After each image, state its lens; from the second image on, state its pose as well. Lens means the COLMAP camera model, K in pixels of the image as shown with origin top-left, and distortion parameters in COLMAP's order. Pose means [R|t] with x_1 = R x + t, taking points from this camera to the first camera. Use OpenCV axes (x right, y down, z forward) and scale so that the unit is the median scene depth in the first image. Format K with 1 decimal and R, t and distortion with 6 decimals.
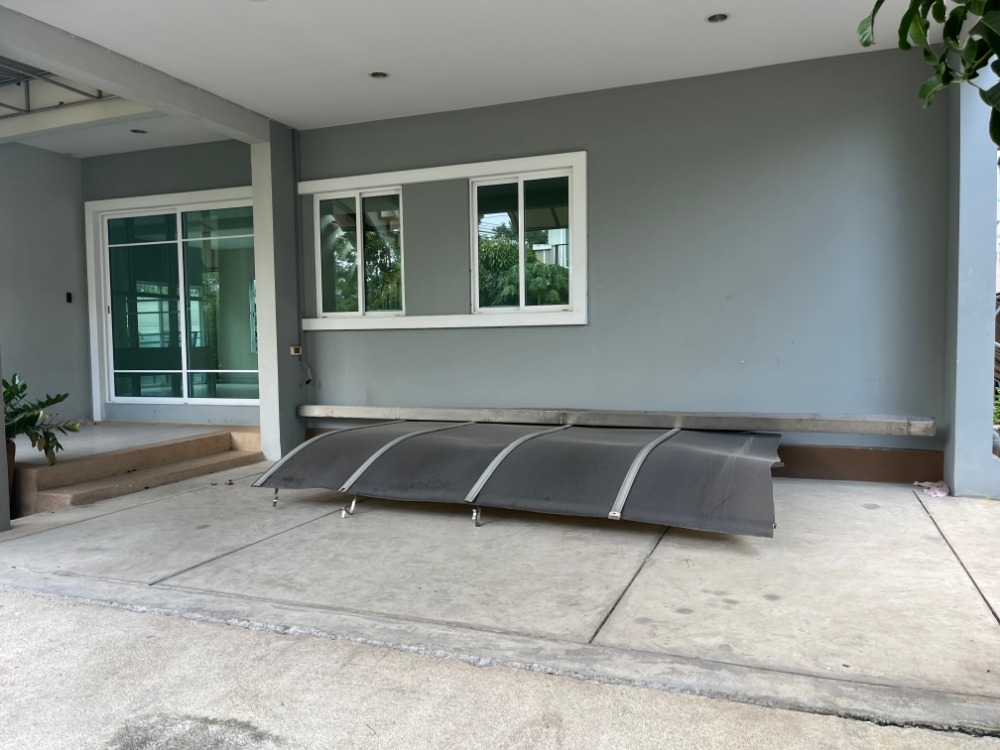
lens RADIAL K [[750.4, 0, 505.1], [0, 750.4, 377.4], [0, 0, 1]] dist [0.002396, -0.005819]
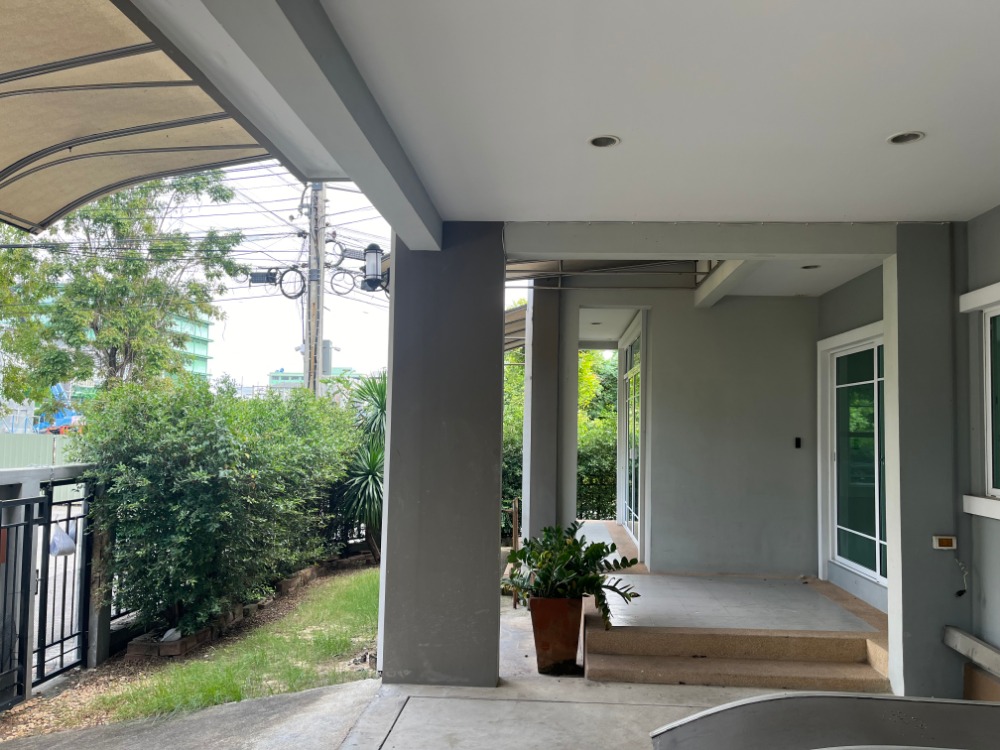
lens RADIAL K [[750.4, 0, 499.8], [0, 750.4, 378.5], [0, 0, 1]] dist [0.002396, -0.005819]
pose [[0.267464, -0.046714, -0.962435, 0.268561], [-0.066513, 0.995547, -0.066805, -0.109644], [0.961270, 0.081882, 0.263166, 0.416401]]
